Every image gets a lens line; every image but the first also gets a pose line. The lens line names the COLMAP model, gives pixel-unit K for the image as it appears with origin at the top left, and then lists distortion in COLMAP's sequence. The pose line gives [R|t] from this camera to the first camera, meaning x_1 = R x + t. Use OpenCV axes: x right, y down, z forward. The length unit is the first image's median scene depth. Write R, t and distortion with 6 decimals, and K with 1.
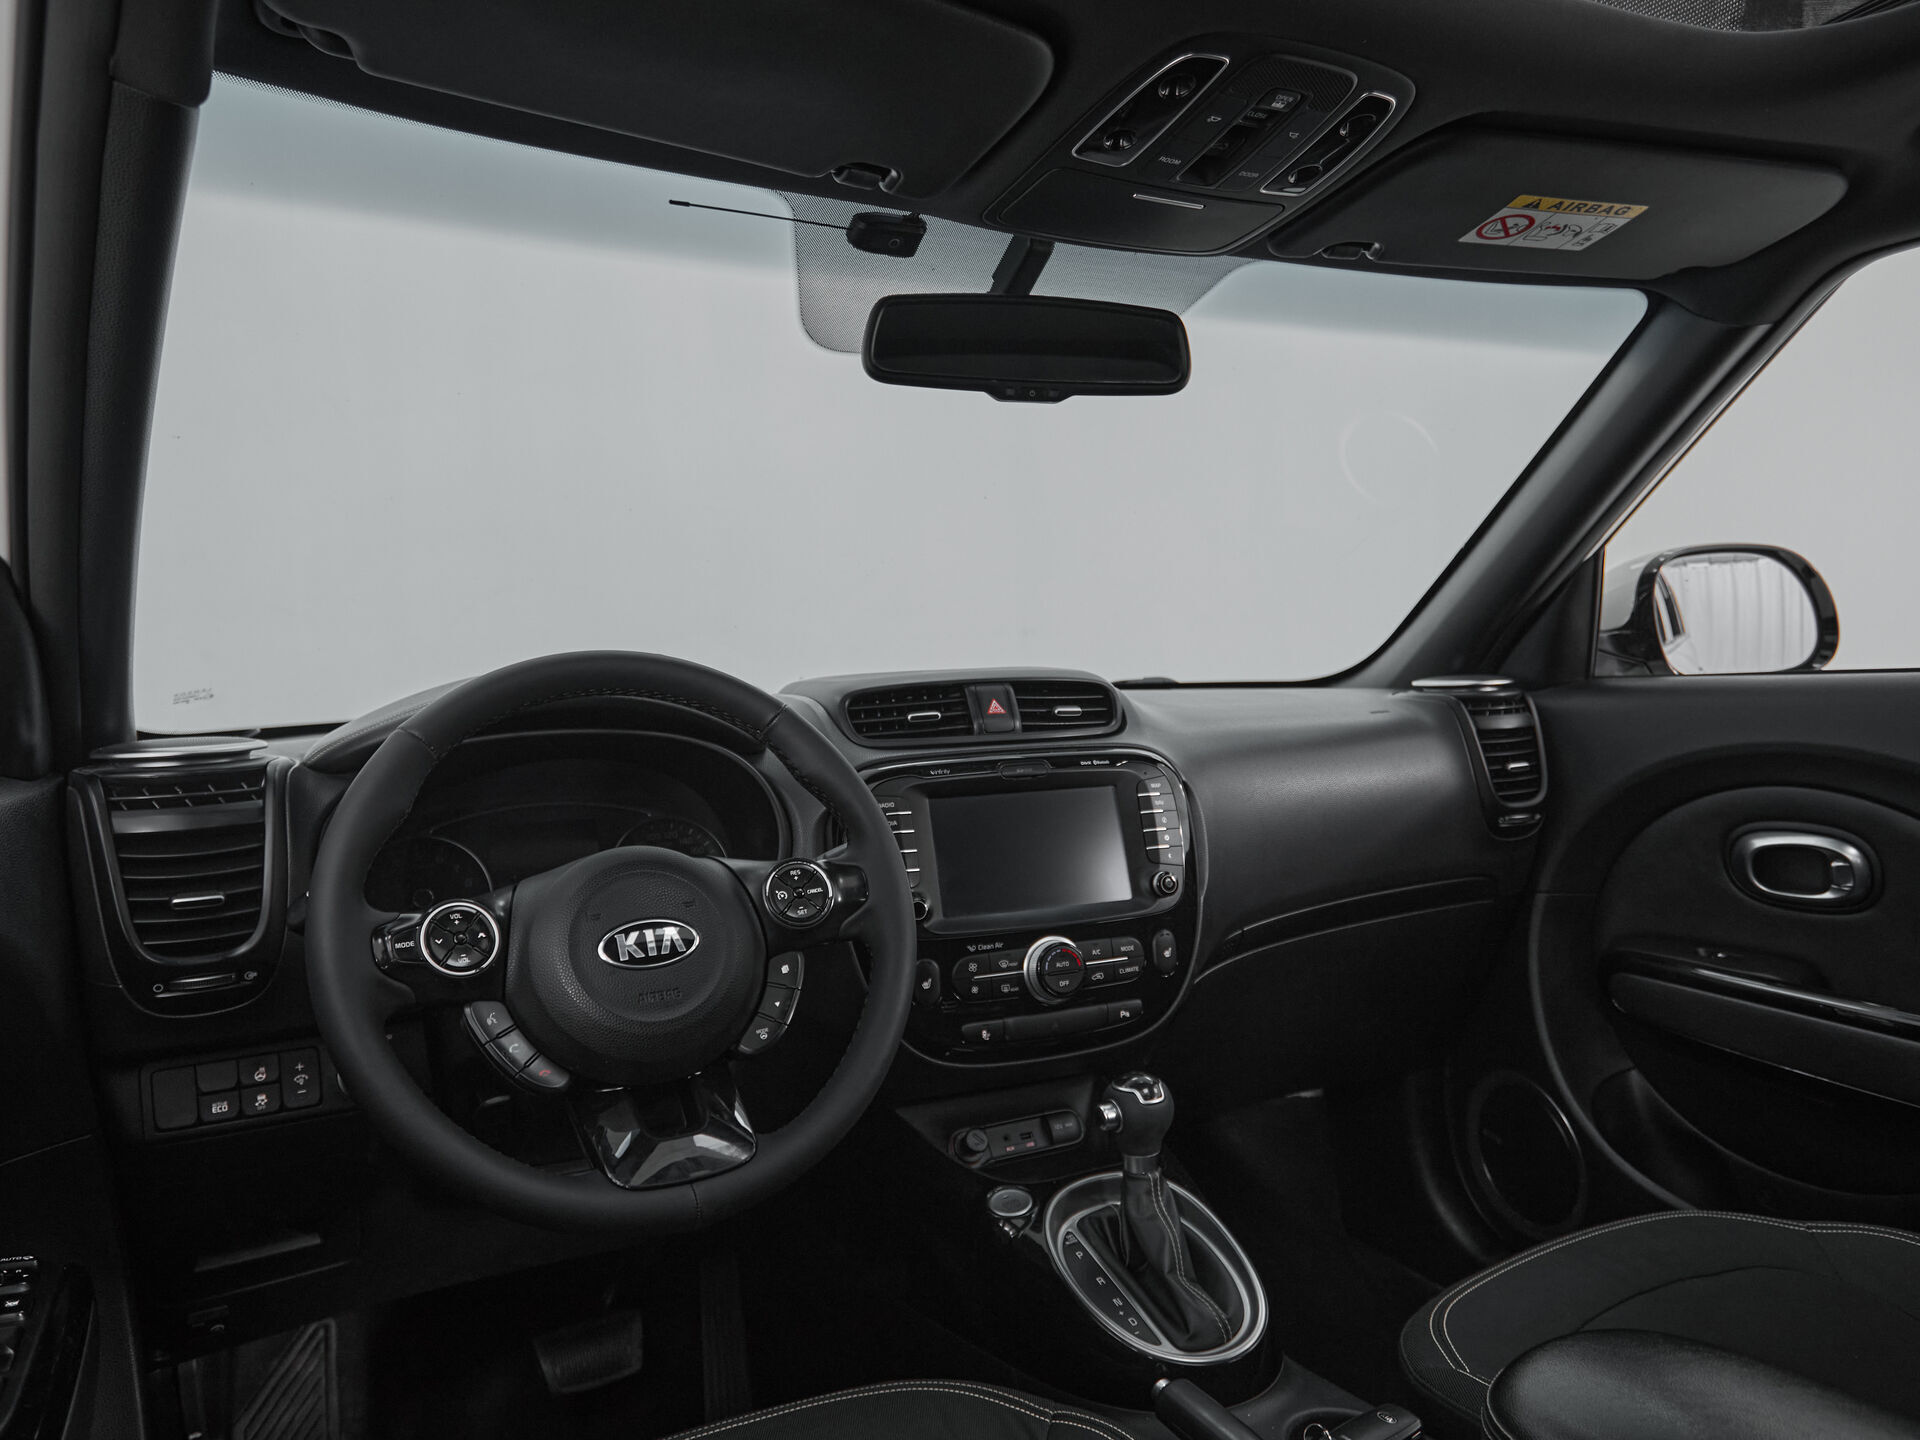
lens RADIAL K [[1335.1, 0, 1003.8], [0, 1335.1, 752.3], [0, 0, 1]] dist [-0.002170, 0.000295]
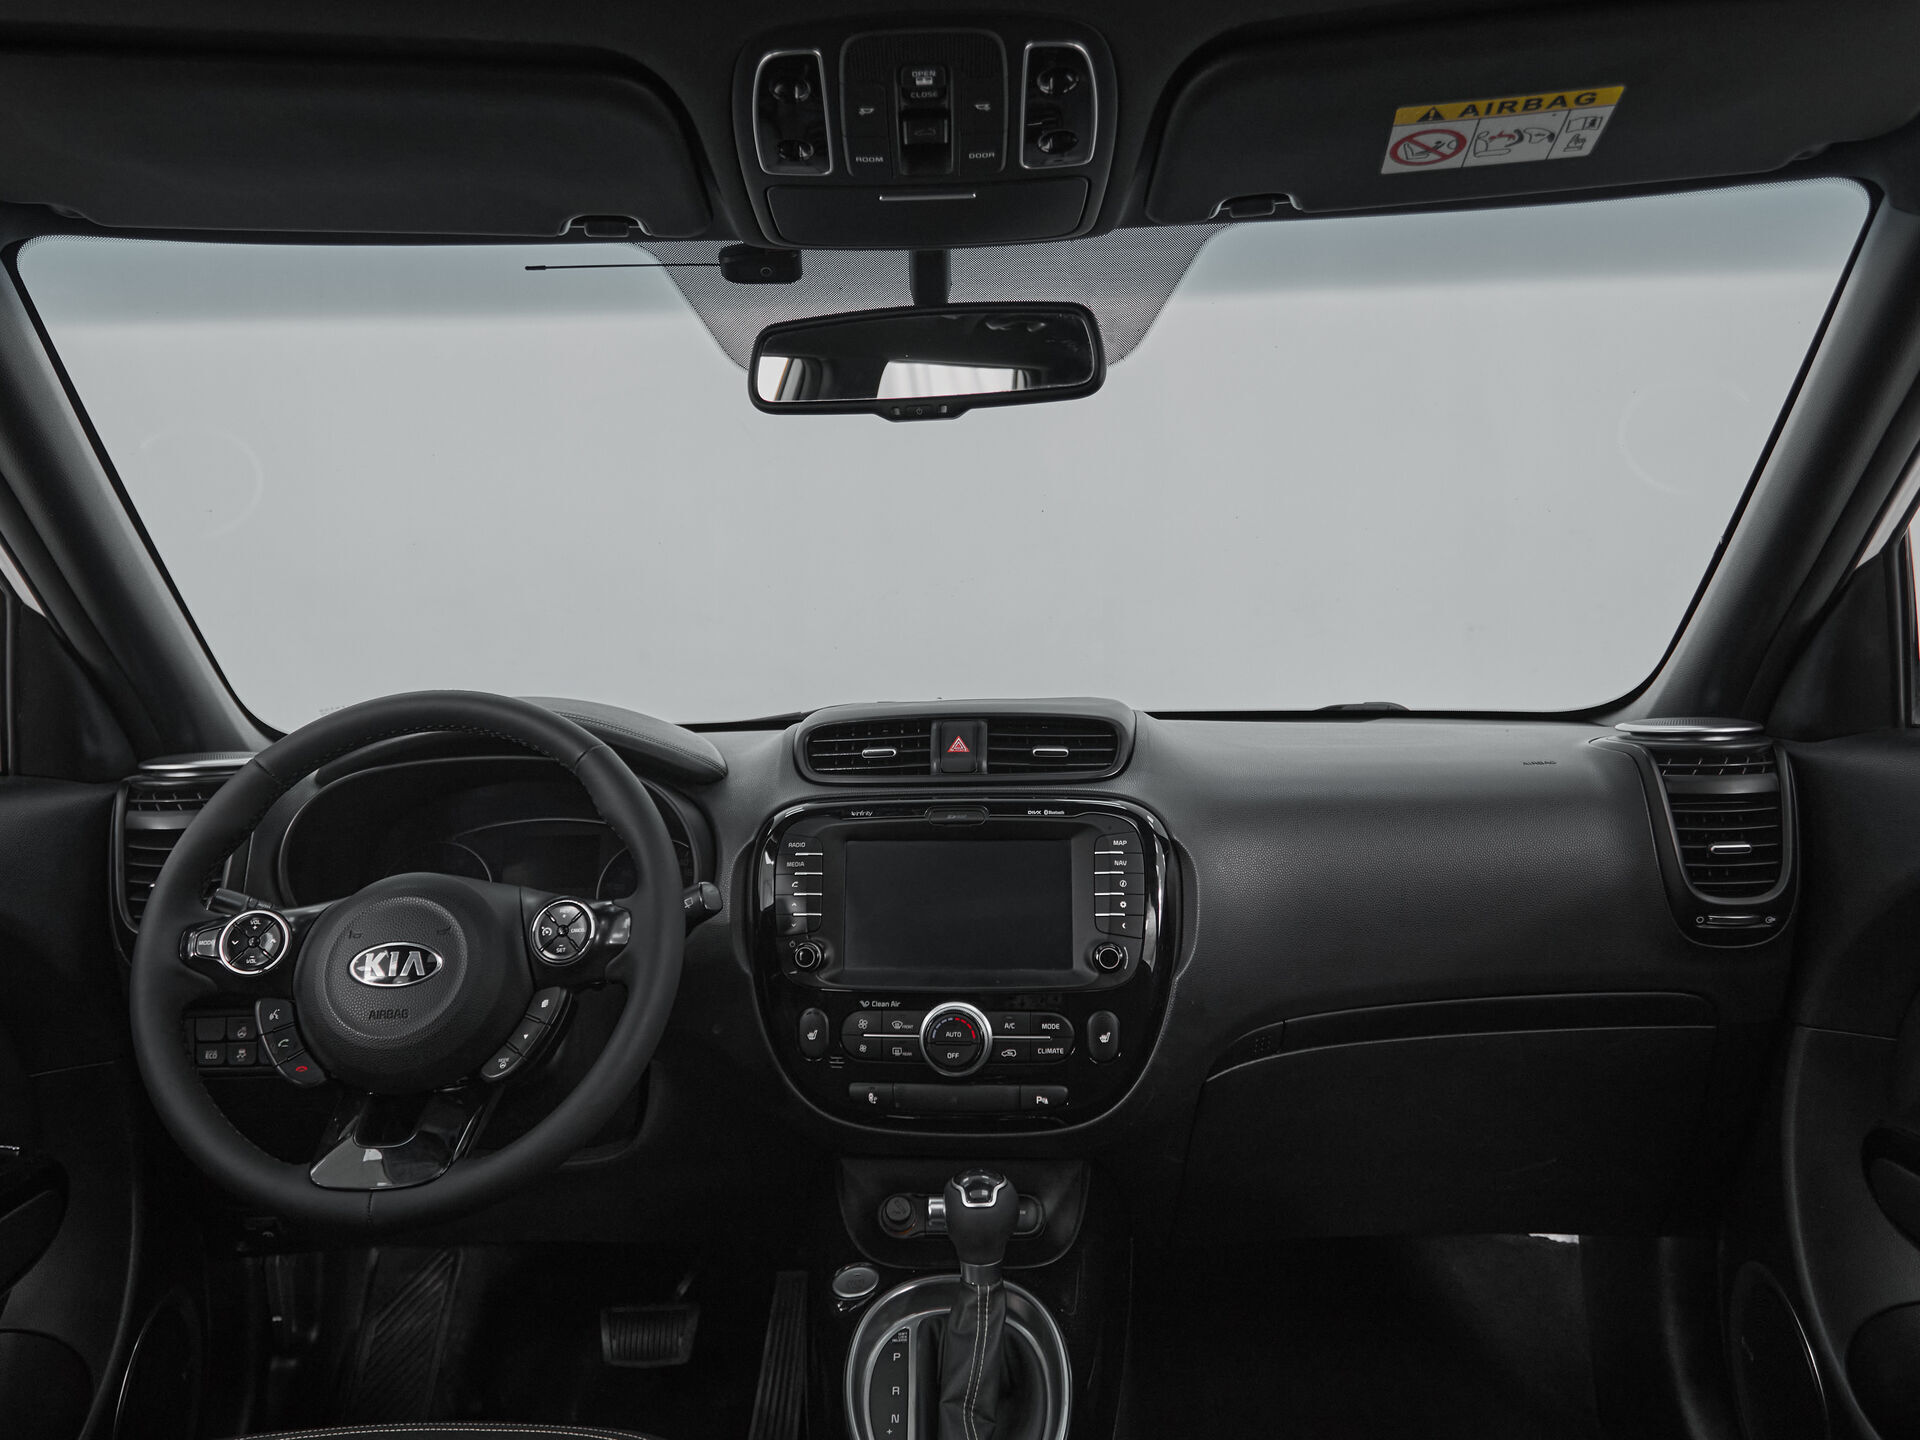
lens RADIAL K [[1395.9, 0, 946.5], [0, 1395.9, 729.9], [0, 0, 1]] dist [-0.002598, 0.004851]
pose [[0.869566, 0.035763, -0.492521, 0.486290], [-0.039040, 0.999231, 0.003628, -0.049933], [0.492272, 0.016074, 0.870293, 0.163763]]
